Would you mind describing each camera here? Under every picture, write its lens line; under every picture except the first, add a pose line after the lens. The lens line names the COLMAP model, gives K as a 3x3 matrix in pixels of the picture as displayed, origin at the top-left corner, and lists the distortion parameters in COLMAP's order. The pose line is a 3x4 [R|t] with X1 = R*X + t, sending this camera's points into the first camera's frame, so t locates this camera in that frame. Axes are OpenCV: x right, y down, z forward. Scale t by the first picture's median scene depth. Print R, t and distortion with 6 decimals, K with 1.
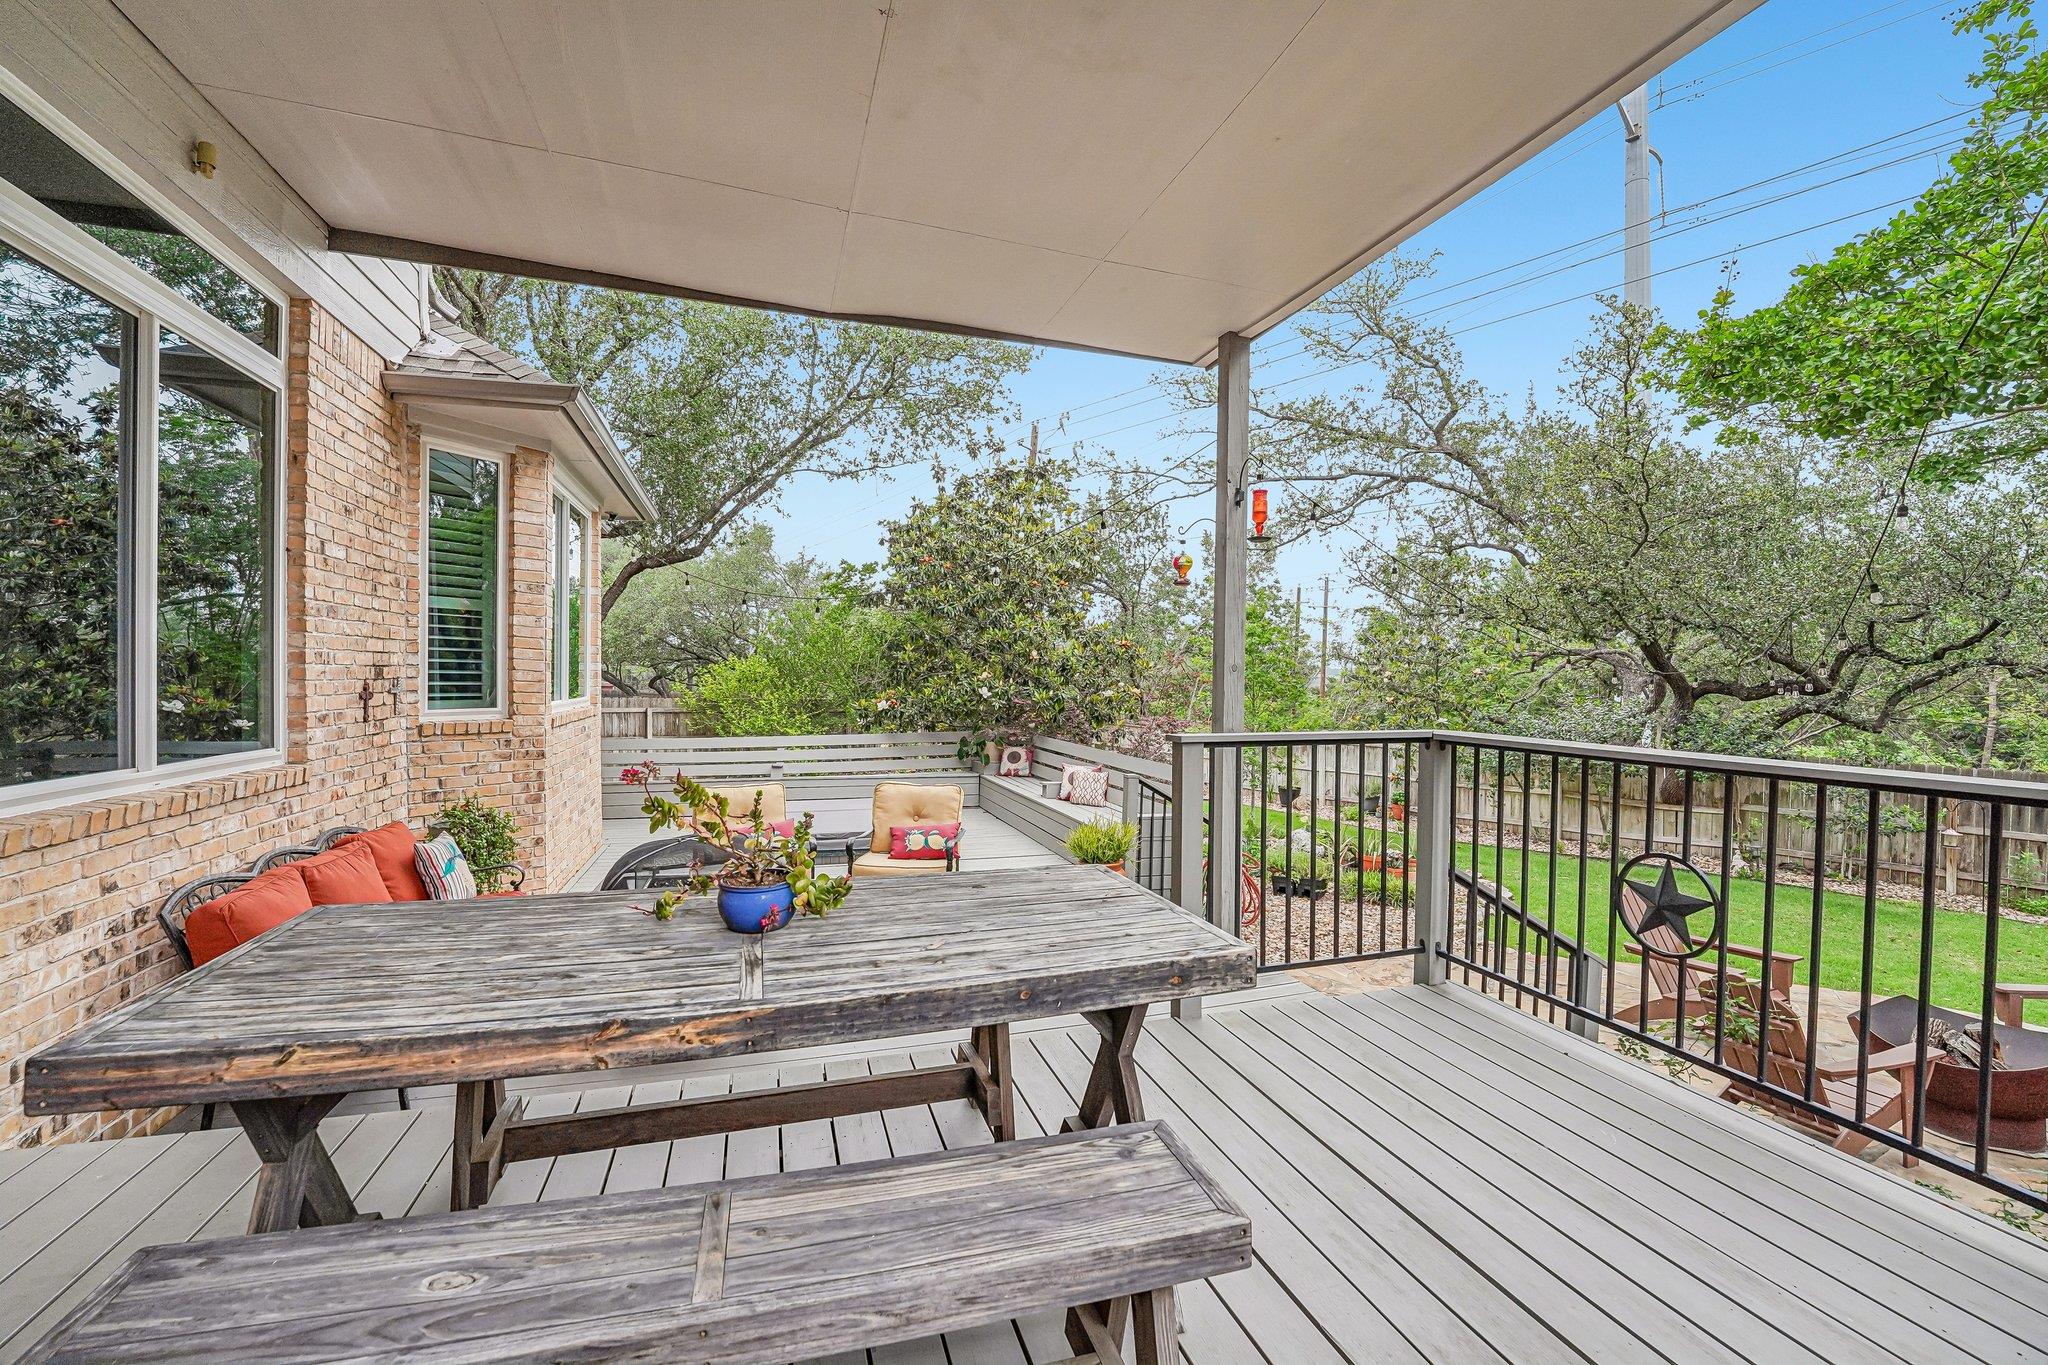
lens RADIAL K [[835.9, 0, 1019.7], [0, 835.9, 683.3], [0, 0, 1]] dist [-0.027098, -0.000598]
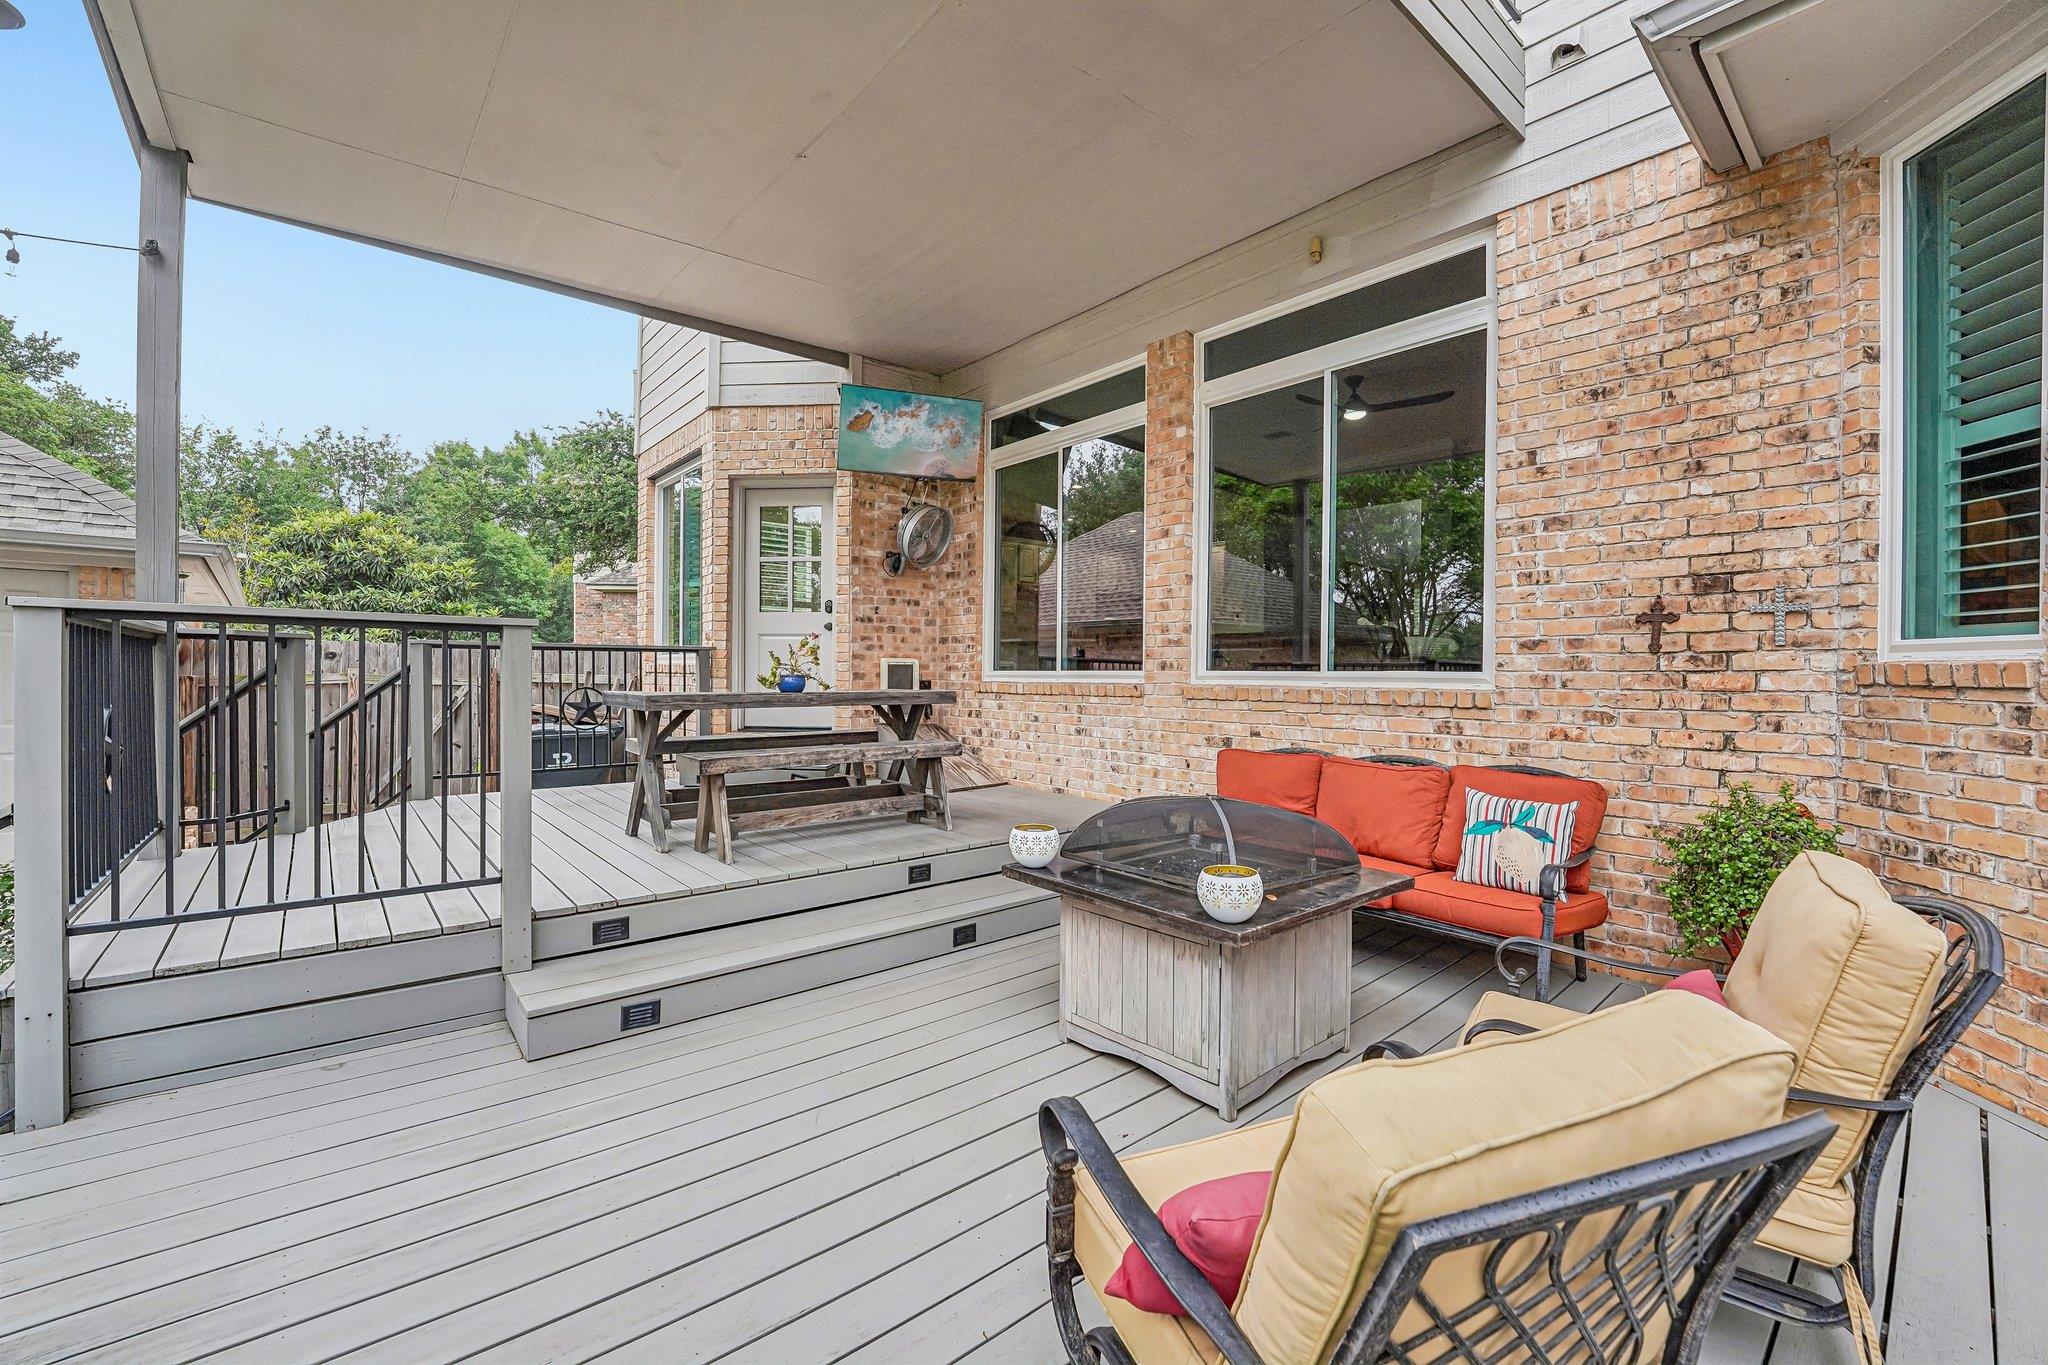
lens RADIAL K [[835.9, 0, 1022.8], [0, 835.9, 678.5], [0, 0, 1]] dist [-0.027098, -0.000598]
pose [[-0.912705, -0.009723, -0.408503, 0.045650], [-0.016990, 0.999755, 0.014166, 0.074676], [0.408266, 0.019870, -0.912647, 1.561816]]
